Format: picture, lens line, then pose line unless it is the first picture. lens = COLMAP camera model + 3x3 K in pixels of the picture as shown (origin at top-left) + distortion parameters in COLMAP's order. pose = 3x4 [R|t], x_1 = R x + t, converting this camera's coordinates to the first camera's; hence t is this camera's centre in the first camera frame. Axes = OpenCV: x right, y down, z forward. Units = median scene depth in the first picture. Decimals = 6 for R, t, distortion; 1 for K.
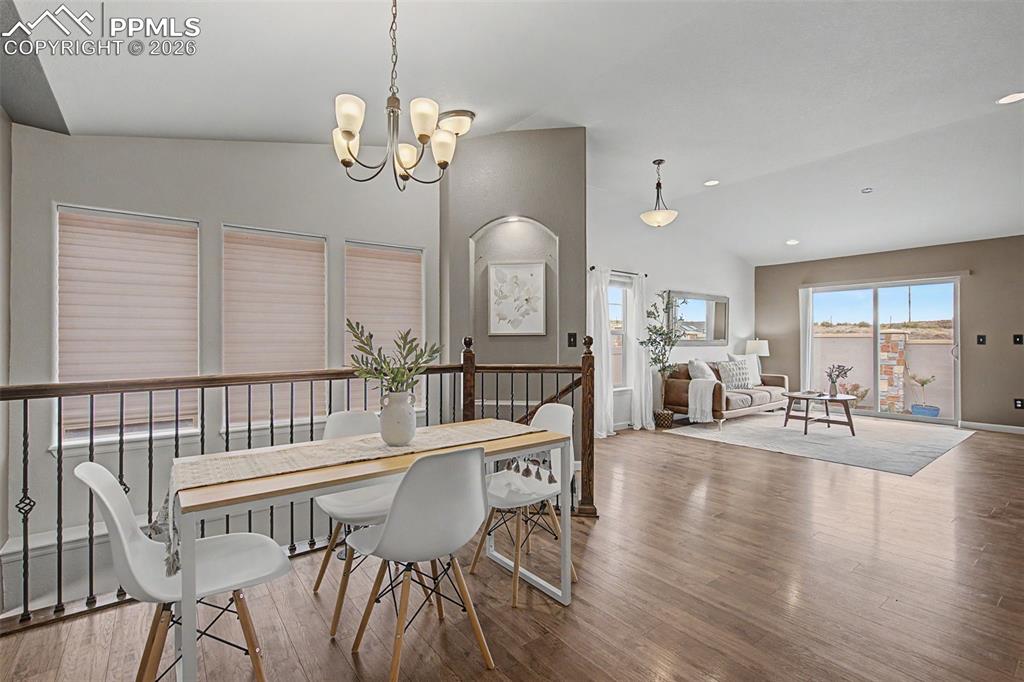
lens RADIAL K [[458.1, 0, 517.6], [0, 458.1, 338.7], [0, 0, 1]] dist [-0.005670, 0.001365]
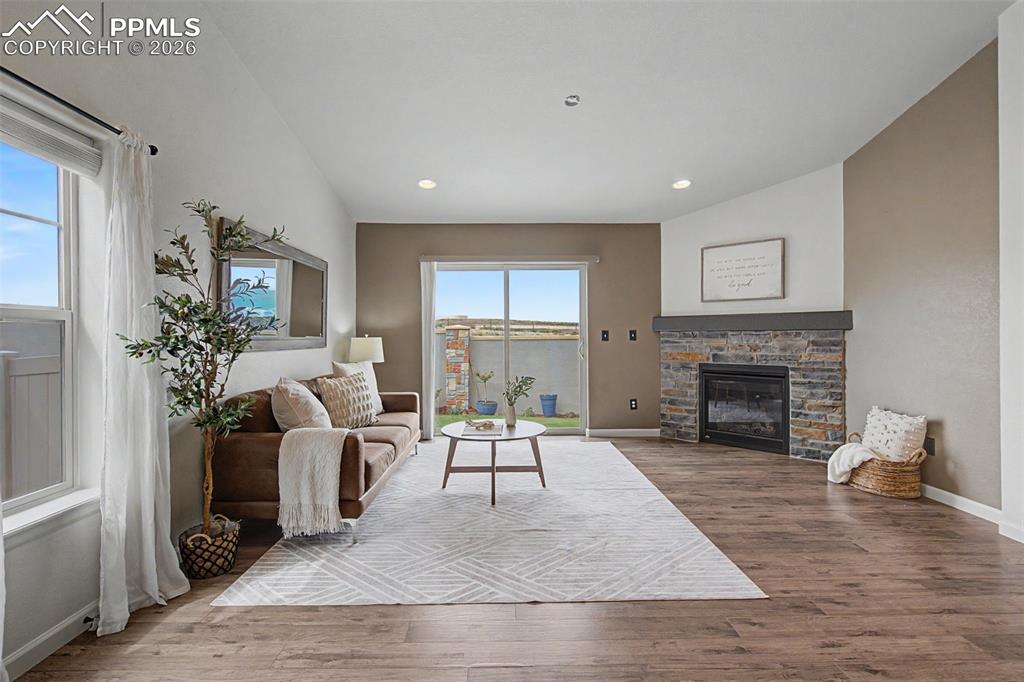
lens RADIAL K [[458.1, 0, 495.5], [0, 458.1, 337.8], [0, 0, 1]] dist [-0.005670, 0.001365]
pose [[0.608033, -0.005095, 0.793895, 0.170330], [0.001290, 0.999984, 0.005430, 0.001158], [-0.793911, -0.002277, 0.608030, 0.607761]]
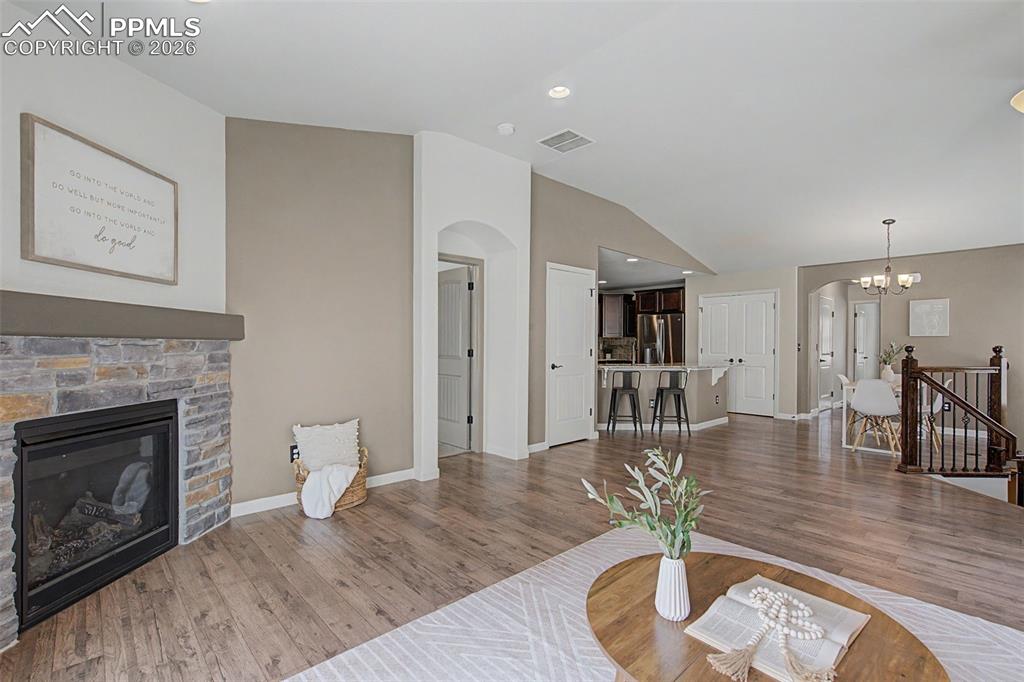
lens RADIAL K [[458.1, 0, 534.5], [0, 458.1, 351.8], [0, 0, 1]] dist [-0.005670, 0.001365]
pose [[-0.993680, -0.000896, -0.112242, 0.744345], [-0.001855, 0.999963, 0.008447, 0.002095], [0.112231, 0.008601, -0.993645, 1.161495]]
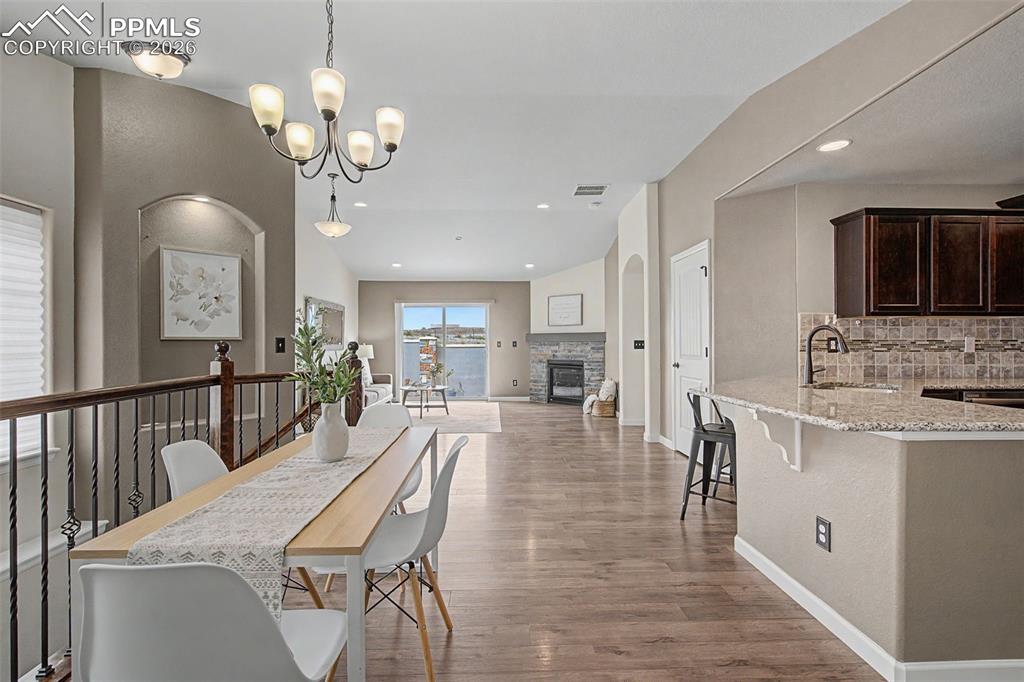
lens RADIAL K [[458.1, 0, 508.2], [0, 458.1, 343.6], [0, 0, 1]] dist [-0.005670, 0.001365]
pose [[0.574794, 0.000238, 0.818298, -0.263480], [-0.000452, 1.000000, 0.000026, -0.000475], [-0.818298, -0.000385, 0.574794, 0.054768]]
